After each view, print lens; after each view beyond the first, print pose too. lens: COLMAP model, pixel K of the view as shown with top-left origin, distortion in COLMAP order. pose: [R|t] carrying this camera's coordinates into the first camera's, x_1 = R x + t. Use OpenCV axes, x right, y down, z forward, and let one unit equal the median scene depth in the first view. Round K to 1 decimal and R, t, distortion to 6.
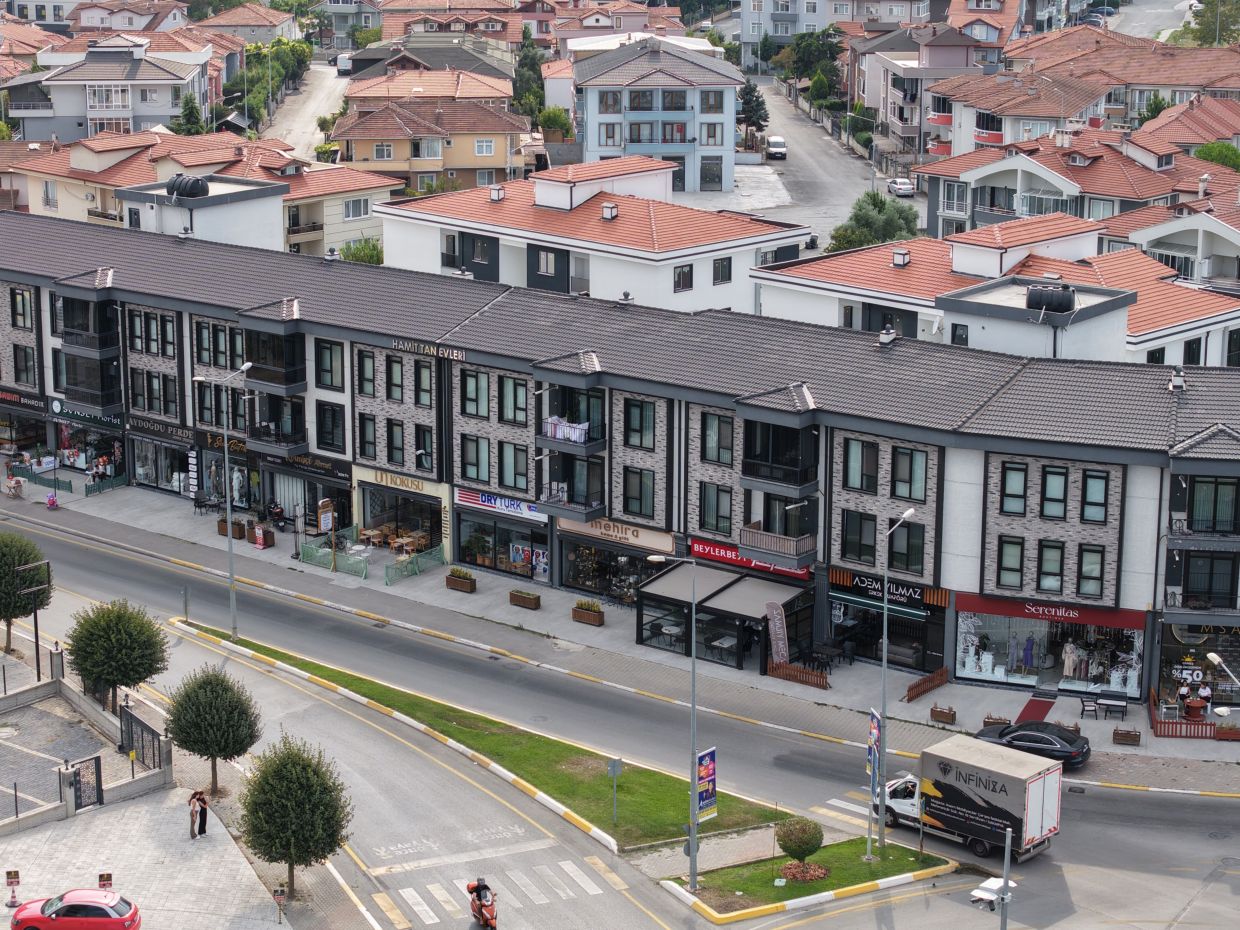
lens RADIAL K [[2622.6, 0, 620.2], [0, 2622.6, 509.6], [0, 0, 1]] dist [-0.383166, 2.974413]
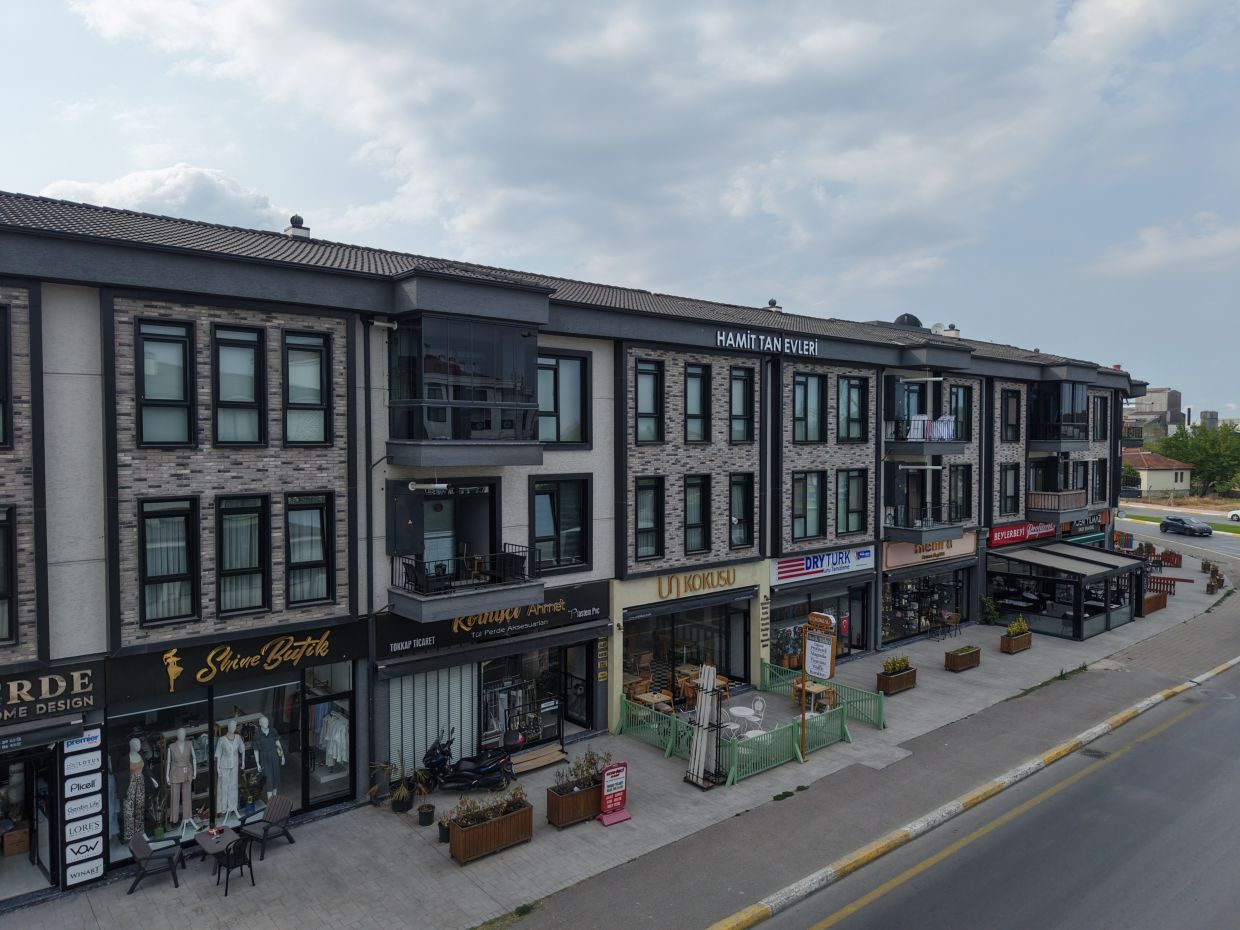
lens RADIAL K [[832.2, 0, 617.6], [0, 832.2, 463.0], [0, 0, 1]] dist [0.036476, -0.042476]
pose [[0.202217, -0.035560, 0.978695, -0.273921], [0.261370, 0.965053, -0.018940, -0.038469], [-0.943819, 0.259631, 0.204445, 0.984395]]
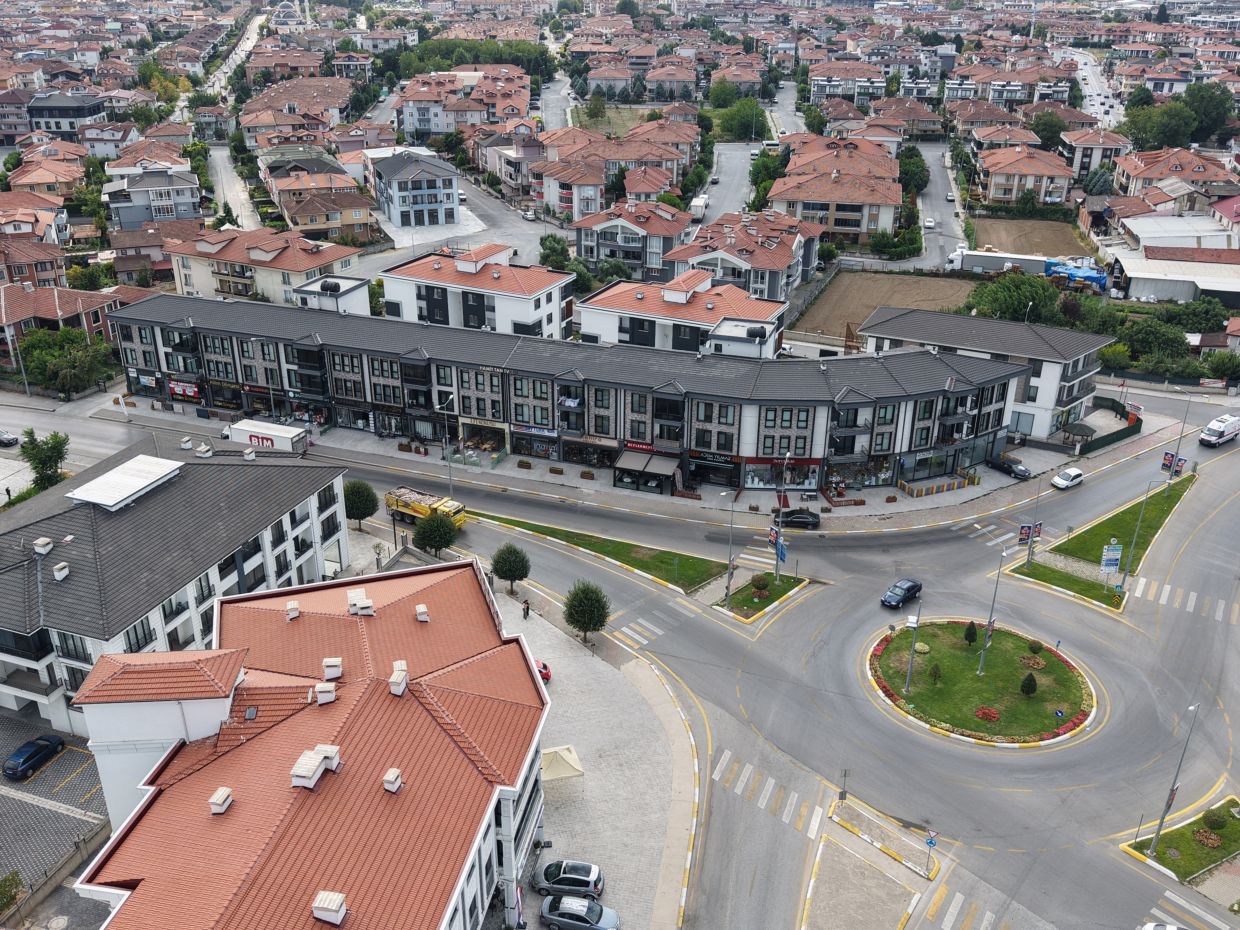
lens RADIAL K [[1086.0, 0, 618.5], [0, 1086.0, 462.5], [0, 0, 1]] dist [0.136444, -0.332978]
pose [[0.945975, -0.132415, 0.295970, -0.270554], [0.082083, 0.980875, 0.176485, -0.142689], [-0.313678, -0.142656, 0.938752, 0.020090]]
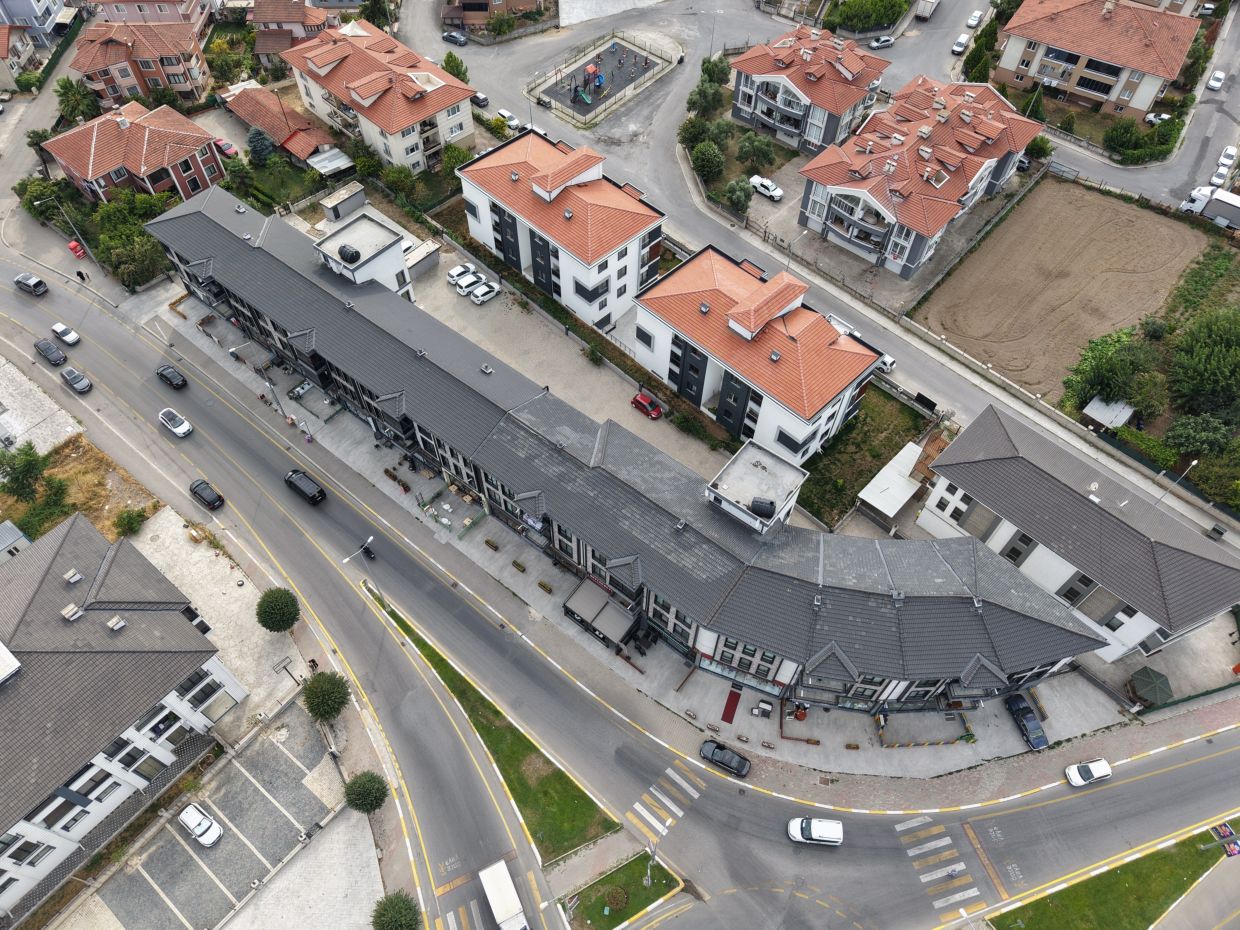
lens RADIAL K [[831.6, 0, 618.9], [0, 831.6, 463.8], [0, 0, 1]] dist [0.018750, -0.013970]
pose [[0.999887, 0.014710, 0.002945, 0.045783], [-0.013270, 0.775723, 0.630933, -0.471288], [0.006997, -0.630902, 0.775831, 0.474648]]
